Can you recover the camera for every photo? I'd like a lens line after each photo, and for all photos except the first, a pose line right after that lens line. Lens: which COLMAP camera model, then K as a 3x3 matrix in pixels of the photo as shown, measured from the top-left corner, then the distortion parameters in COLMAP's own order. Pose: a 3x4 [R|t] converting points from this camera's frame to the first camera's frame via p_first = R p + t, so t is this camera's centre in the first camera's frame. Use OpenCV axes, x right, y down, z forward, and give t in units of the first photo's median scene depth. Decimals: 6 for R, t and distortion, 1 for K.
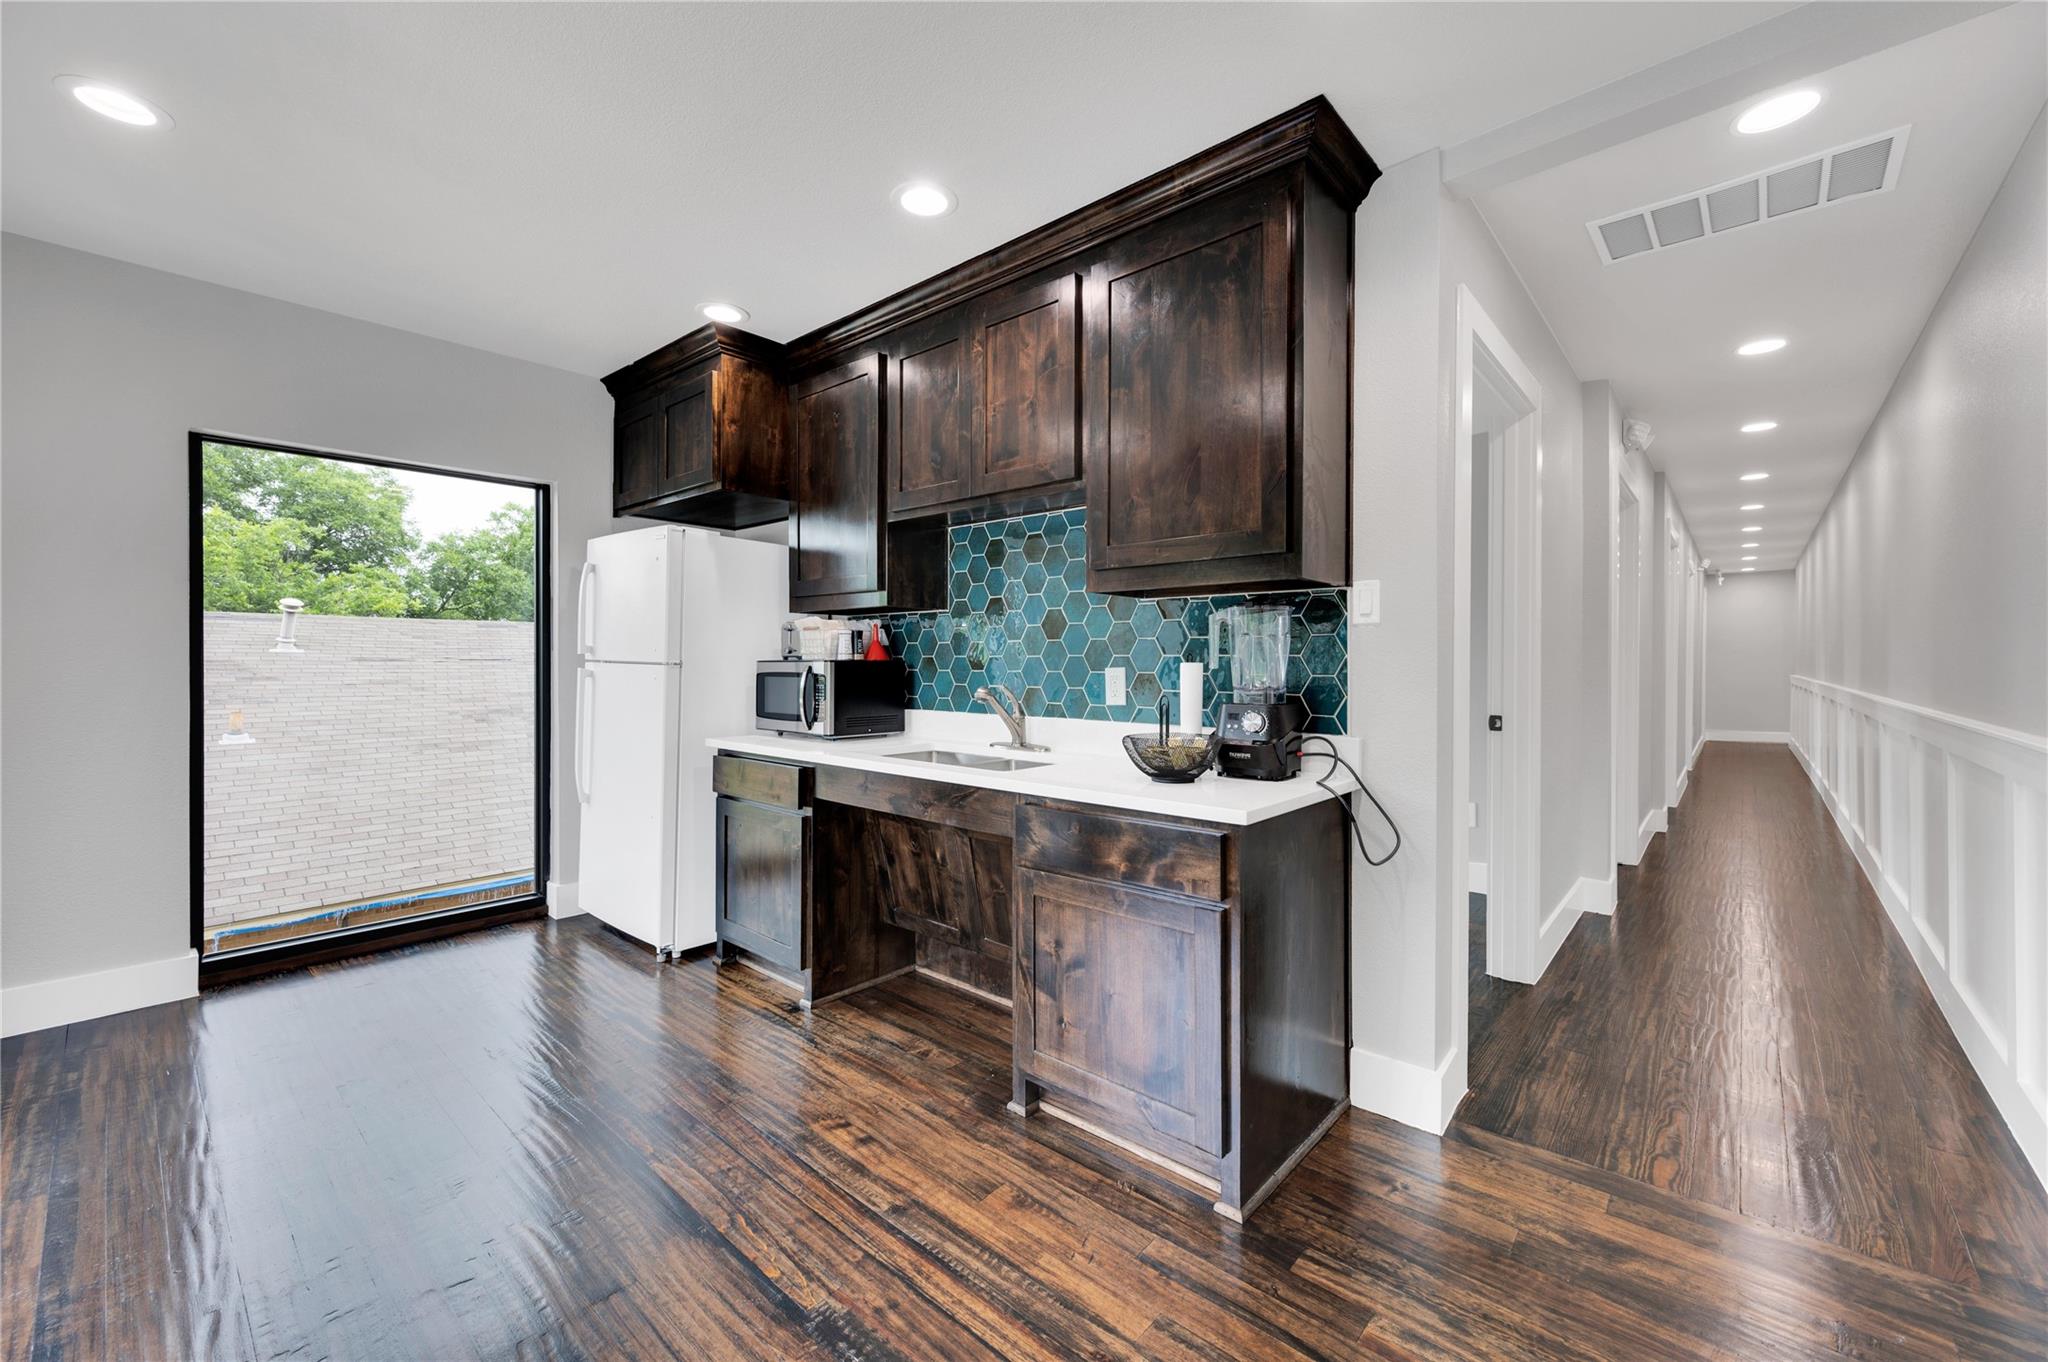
lens RADIAL K [[821.5, 0, 1023.6], [0, 821.5, 654.1], [0, 0, 1]] dist [-0.002802, -0.000262]
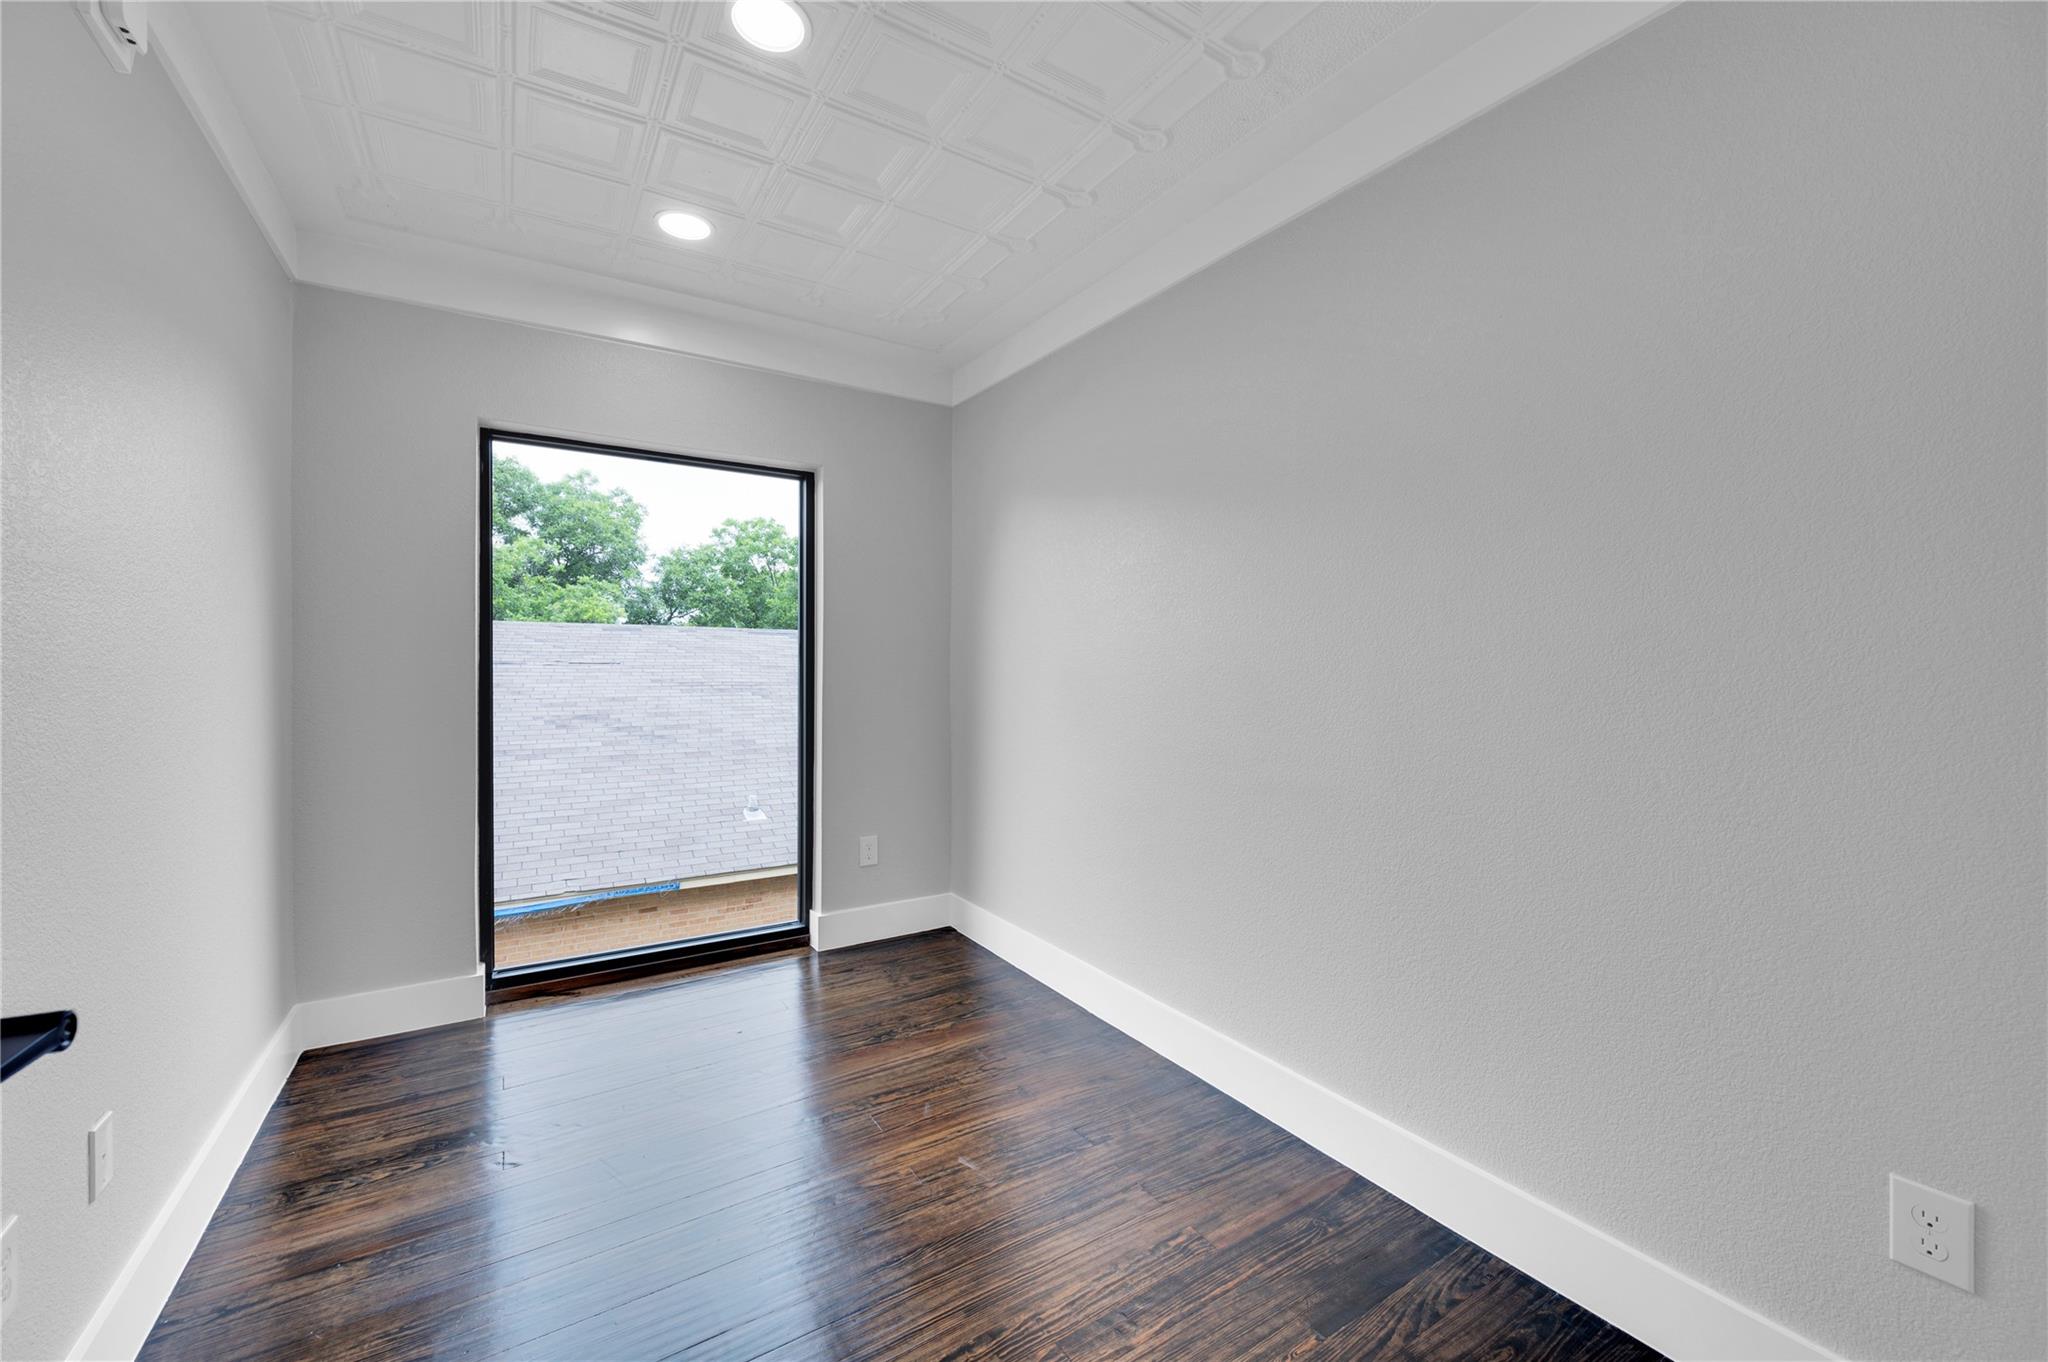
lens RADIAL K [[801.5, 0, 1021.0], [0, 801.5, 687.6], [0, 0, 1]] dist [0.001419, 0.000009]
pose [[0.979077, 0.026752, -0.201723, -0.179705], [-0.020870, 0.999294, 0.031228, -0.002088], [0.202416, -0.026365, 0.978945, 0.179535]]
